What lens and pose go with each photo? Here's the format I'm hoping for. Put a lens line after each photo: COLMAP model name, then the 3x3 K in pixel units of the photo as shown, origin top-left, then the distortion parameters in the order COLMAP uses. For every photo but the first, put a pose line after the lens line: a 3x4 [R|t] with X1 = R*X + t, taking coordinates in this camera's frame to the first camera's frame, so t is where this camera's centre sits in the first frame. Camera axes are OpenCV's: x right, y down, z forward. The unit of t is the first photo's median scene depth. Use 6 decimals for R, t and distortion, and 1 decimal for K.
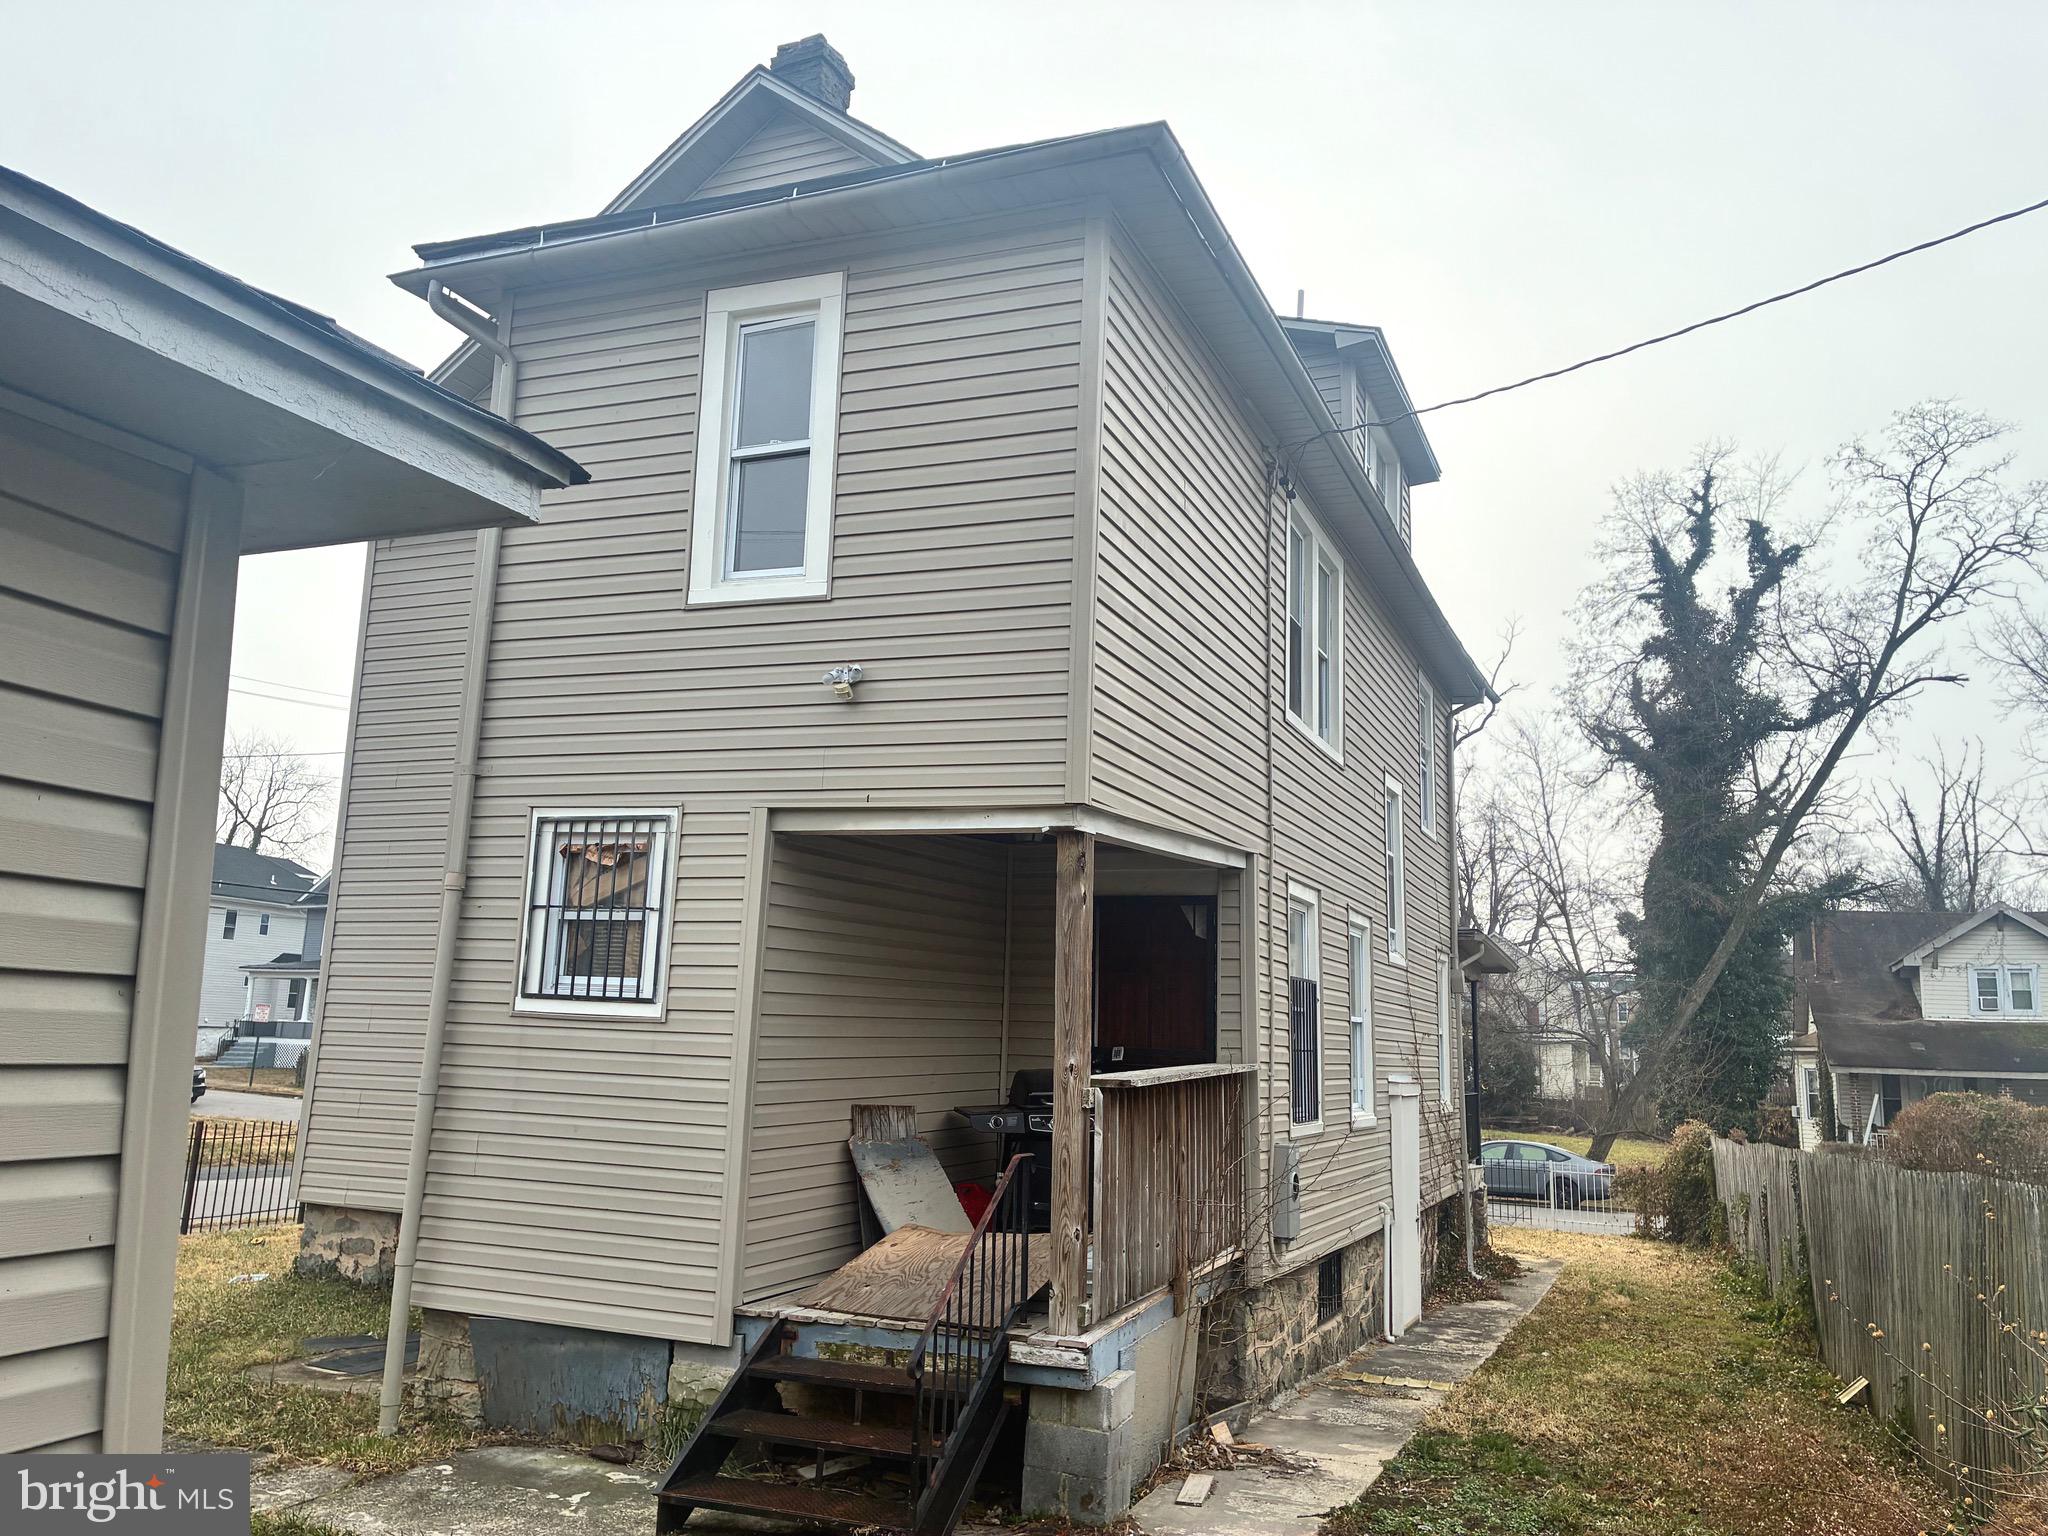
lens RADIAL K [[1546.9, 0, 1028.2], [0, 1546.9, 770.1], [0, 0, 1]] dist [0.037531, -0.035909]
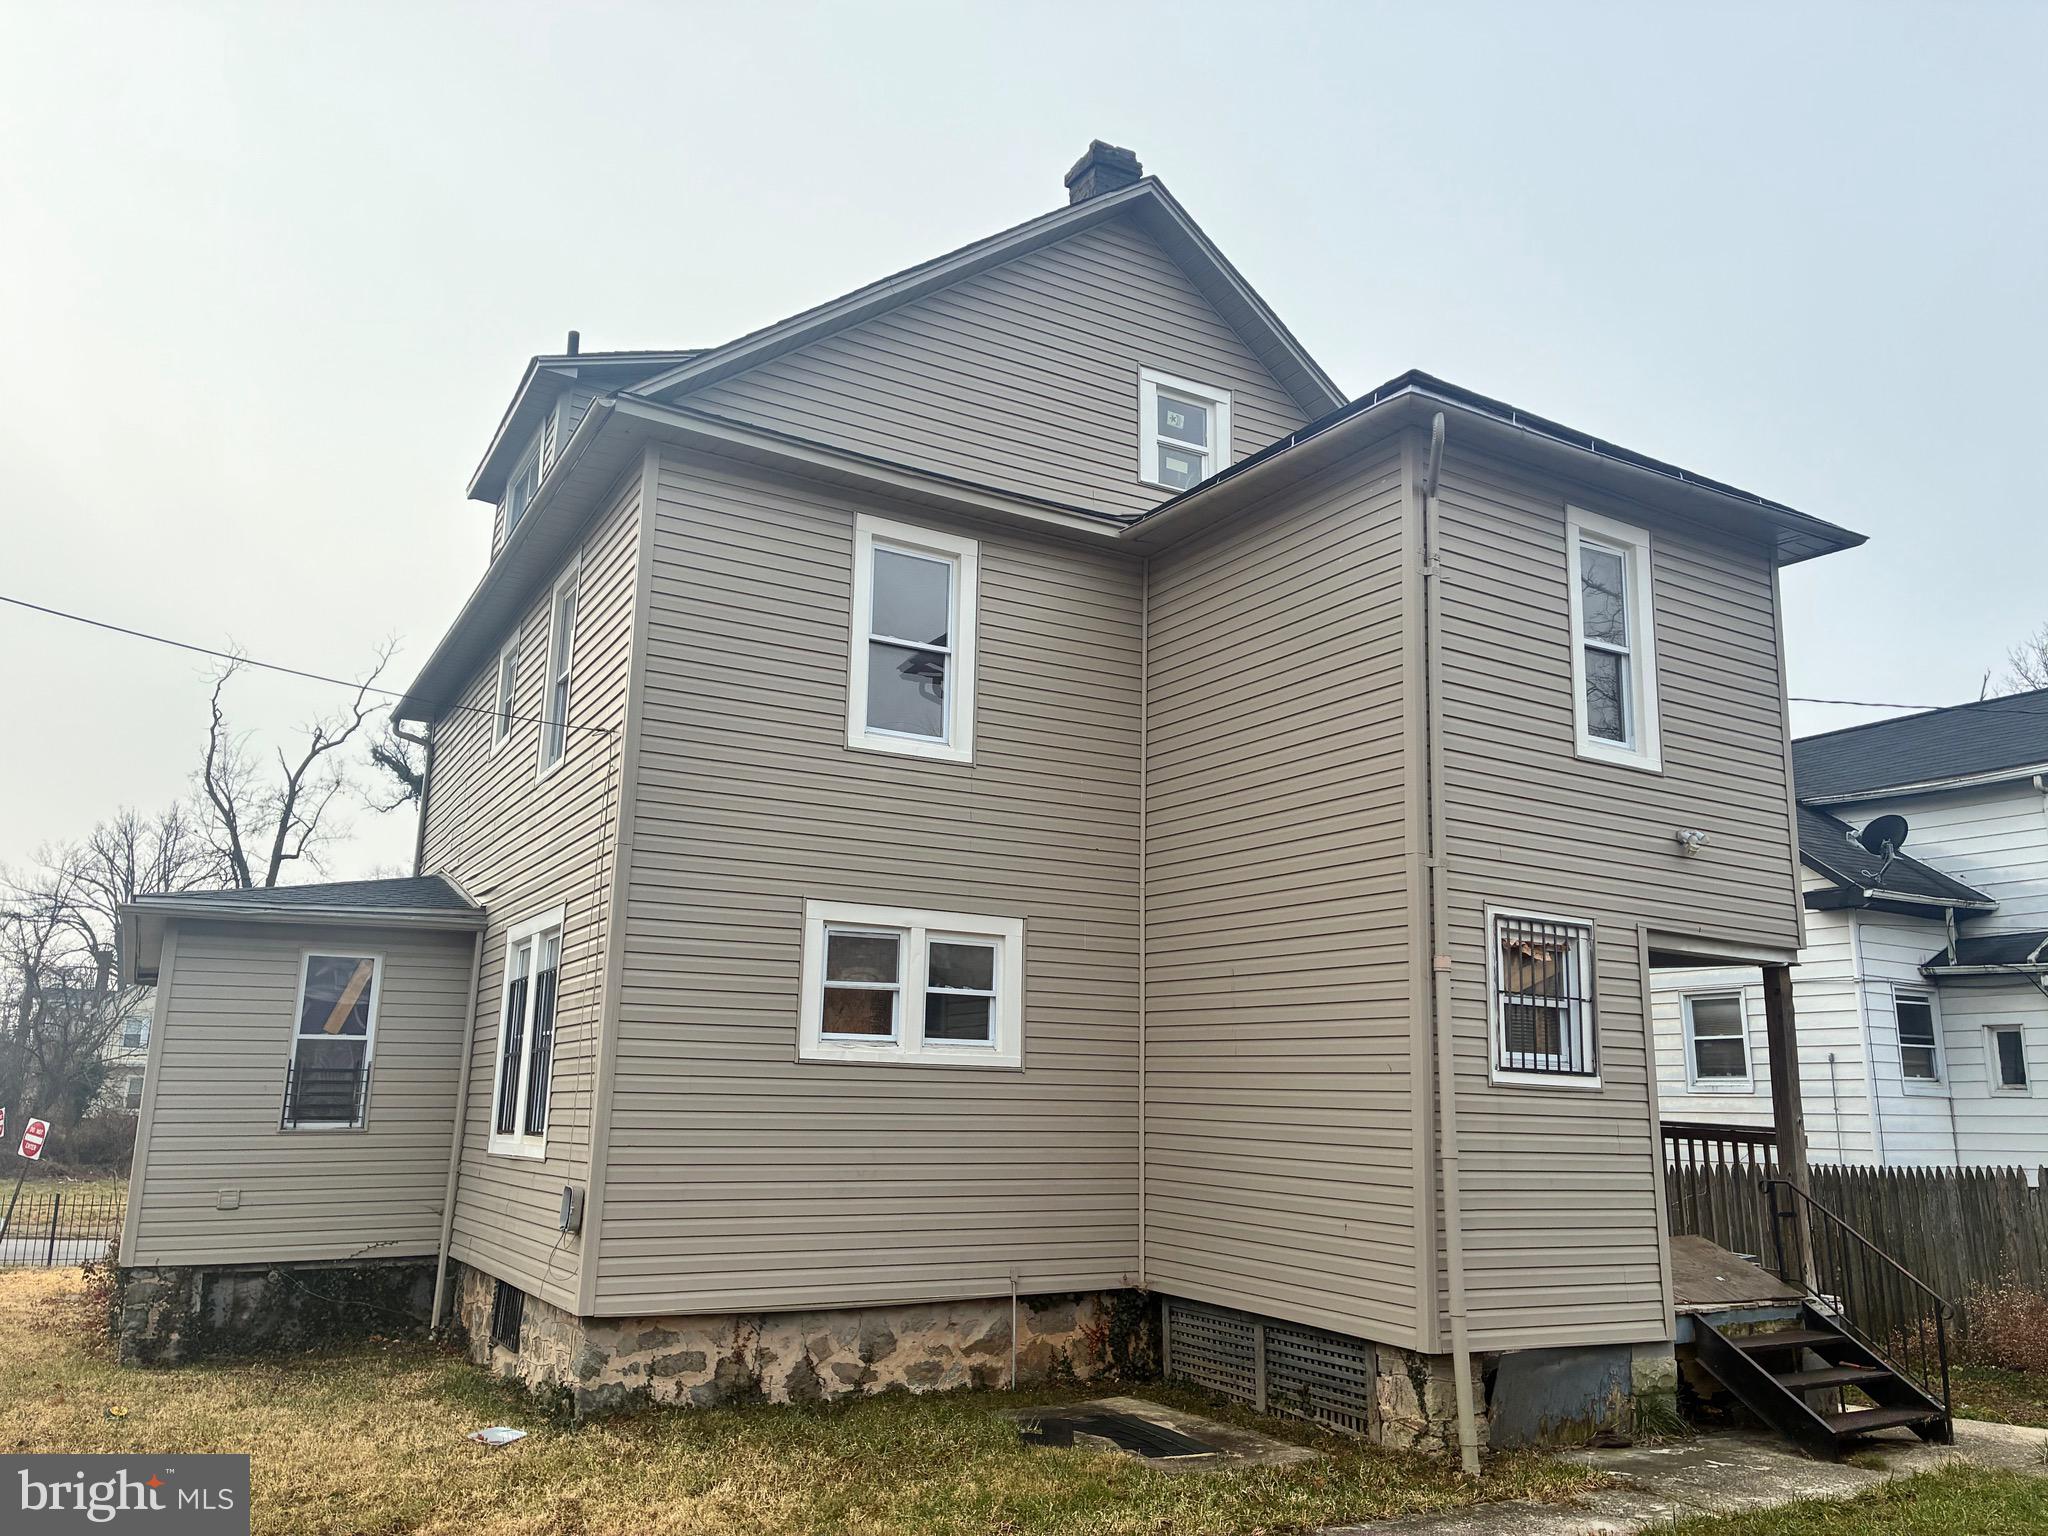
lens RADIAL K [[1546.9, 0, 1030.0], [0, 1546.9, 767.7], [0, 0, 1]] dist [0.037531, -0.035909]
pose [[0.615320, 0.149761, 0.773920, -1.469239], [-0.135769, 0.987250, -0.083096, 0.067793], [-0.776497, -0.053943, 0.627807, 0.558770]]
